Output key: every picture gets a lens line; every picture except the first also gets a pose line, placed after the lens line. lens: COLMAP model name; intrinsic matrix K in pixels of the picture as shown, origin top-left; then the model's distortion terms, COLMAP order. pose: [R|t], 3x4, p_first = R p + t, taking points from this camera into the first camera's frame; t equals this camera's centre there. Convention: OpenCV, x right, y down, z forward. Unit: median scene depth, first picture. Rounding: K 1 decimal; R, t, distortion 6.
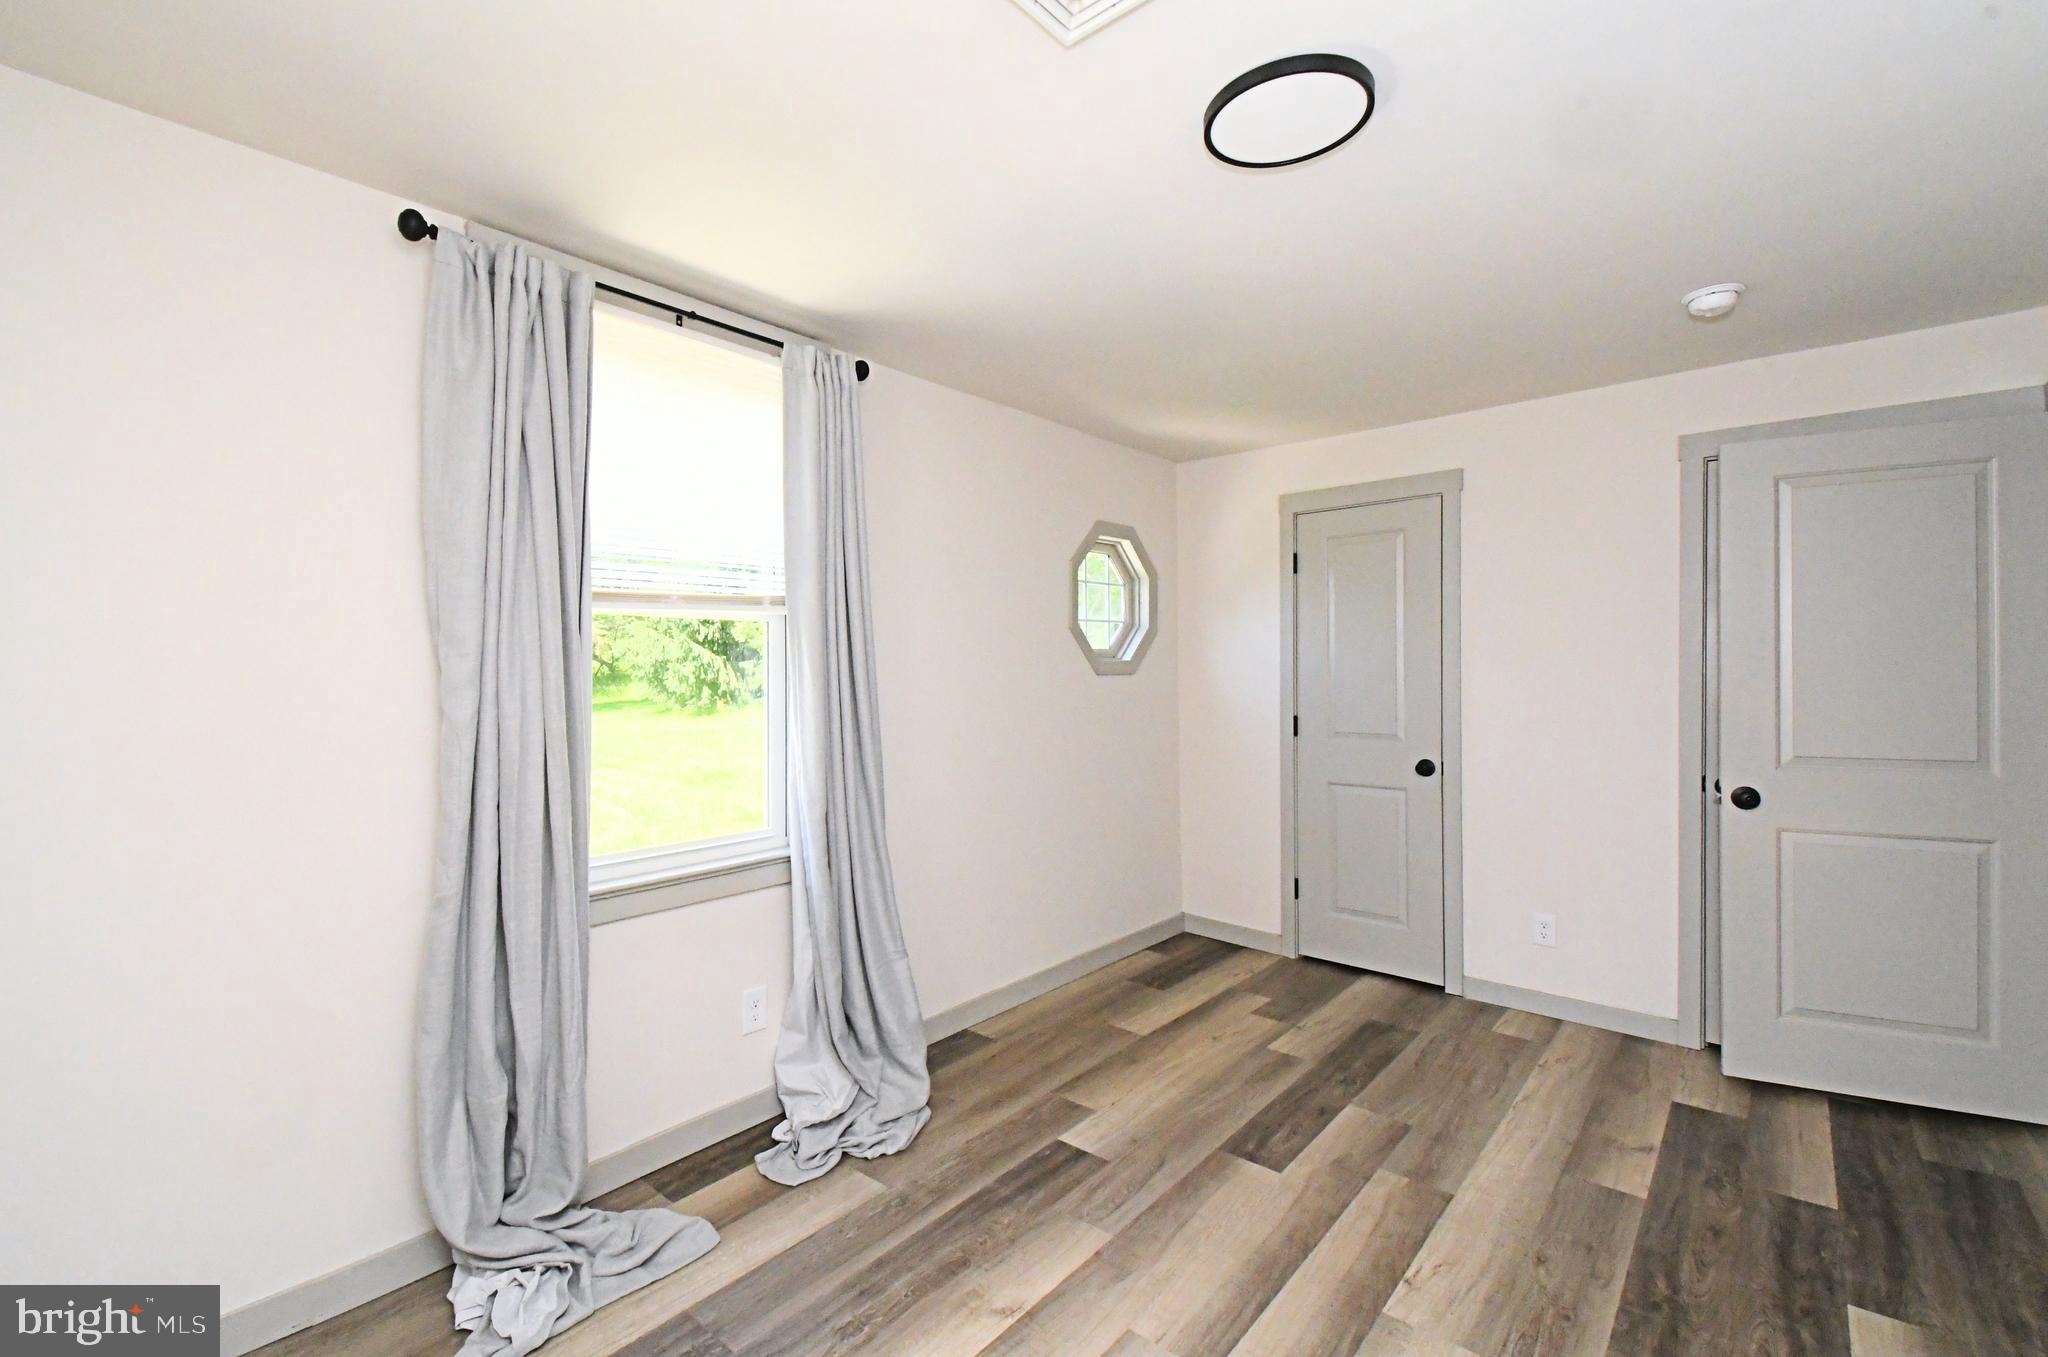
lens RADIAL K [[897.2, 0, 1019.2], [0, 897.2, 669.6], [0, 0, 1]] dist [0.075671, -0.031323]
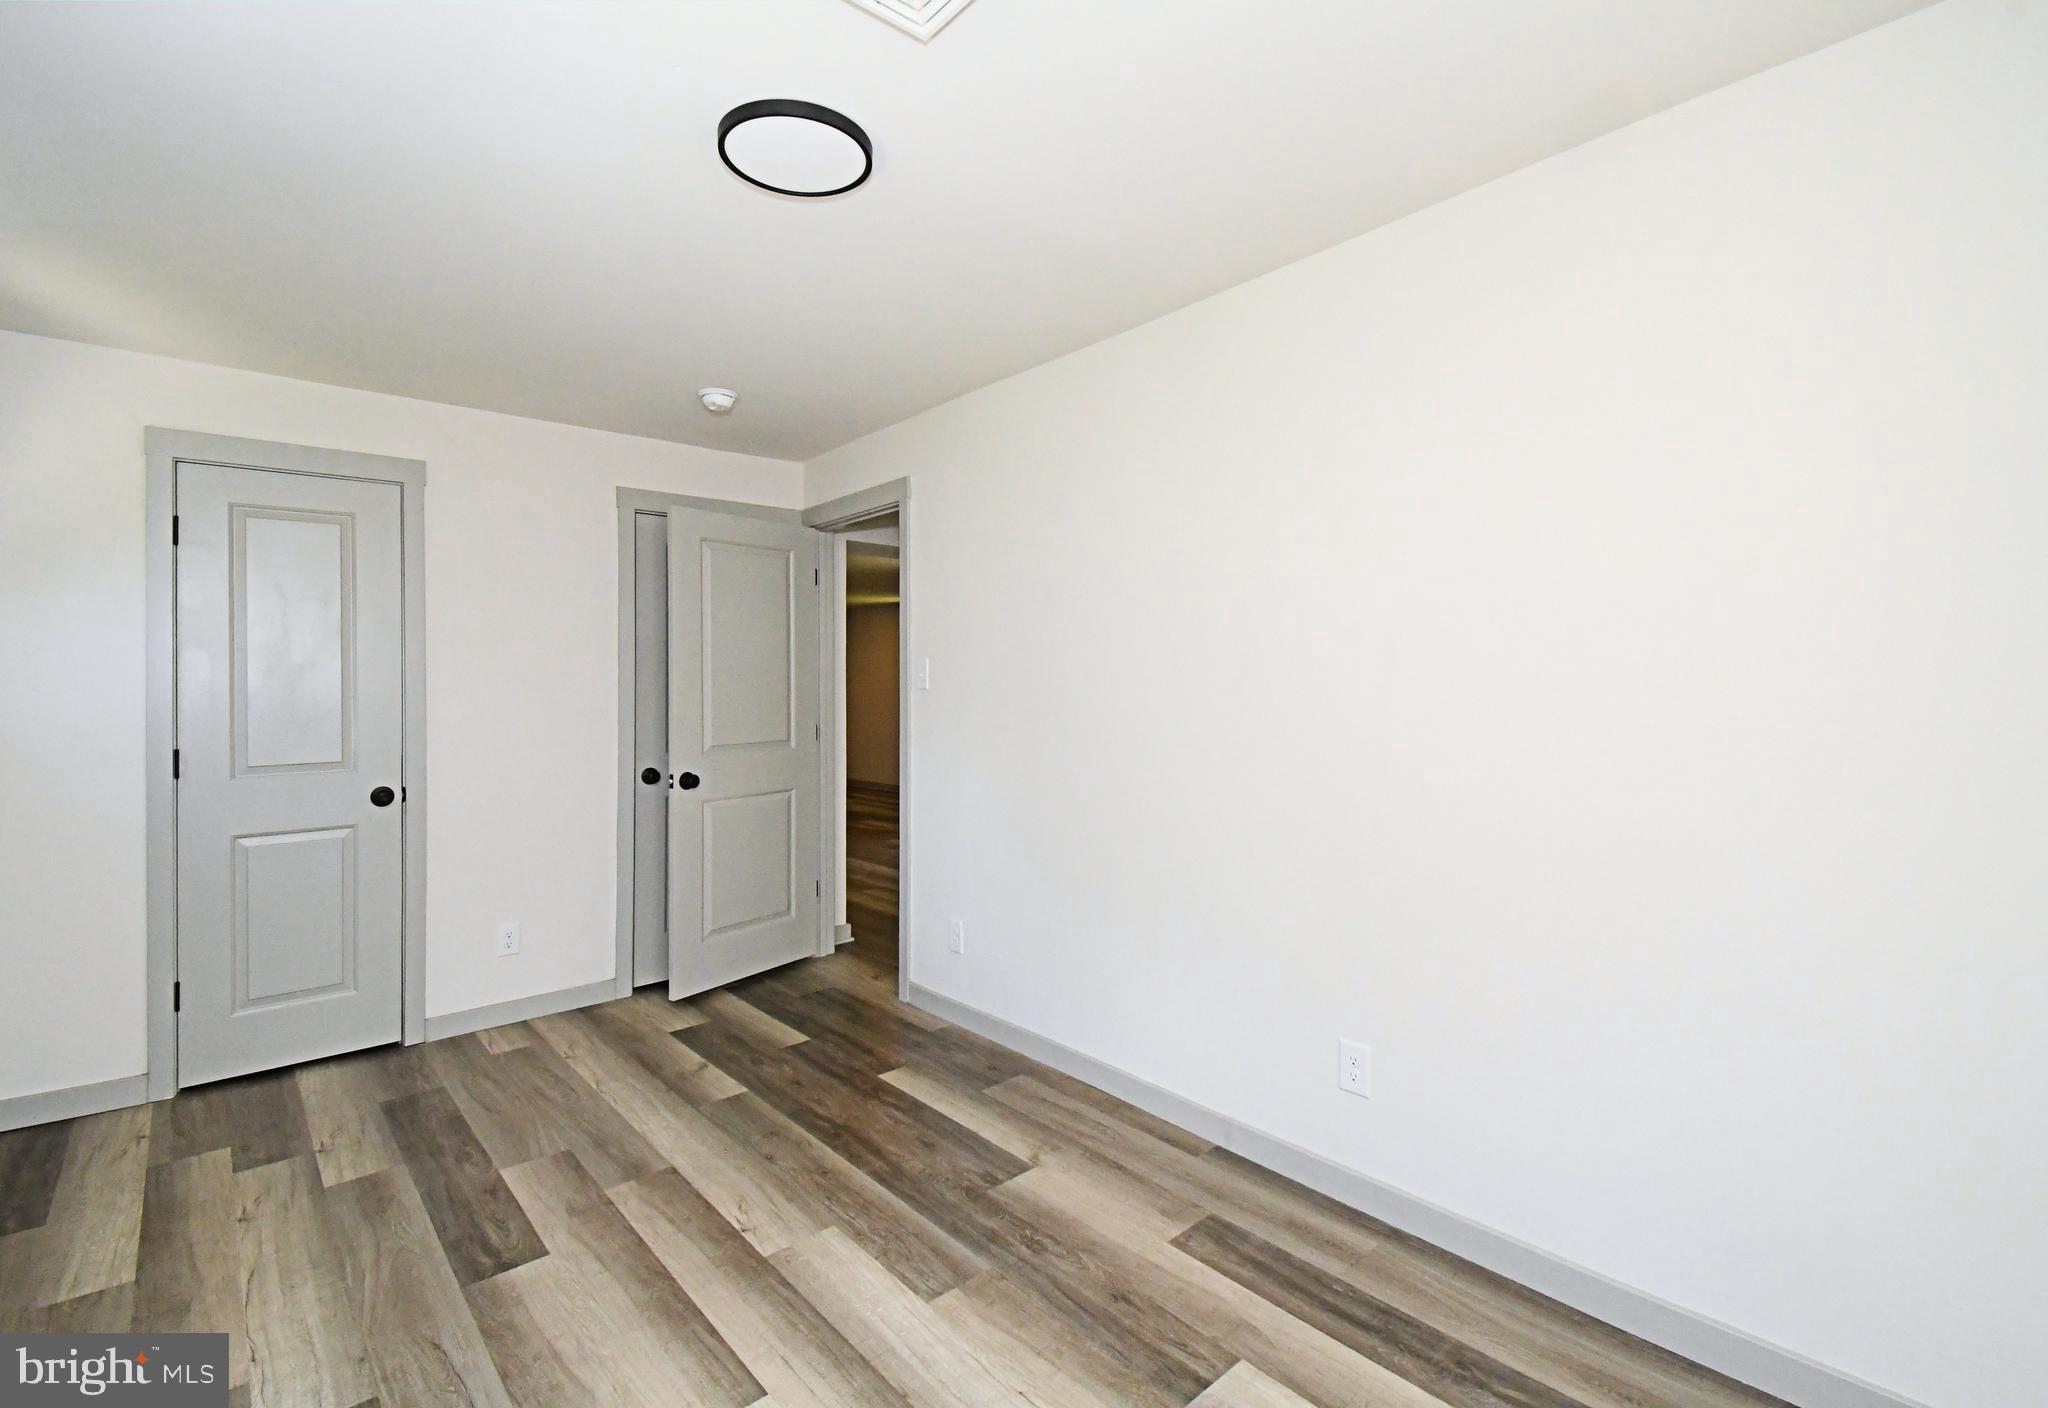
lens RADIAL K [[923.0, 0, 1023.1], [0, 923.0, 681.1], [0, 0, 1]] dist [0.014843, -0.012002]
pose [[0.137402, 0.007952, 0.990483, -0.473674], [0.007037, 0.999935, -0.009005, 0.015487], [-0.990490, 0.008207, 0.137337, 0.388725]]
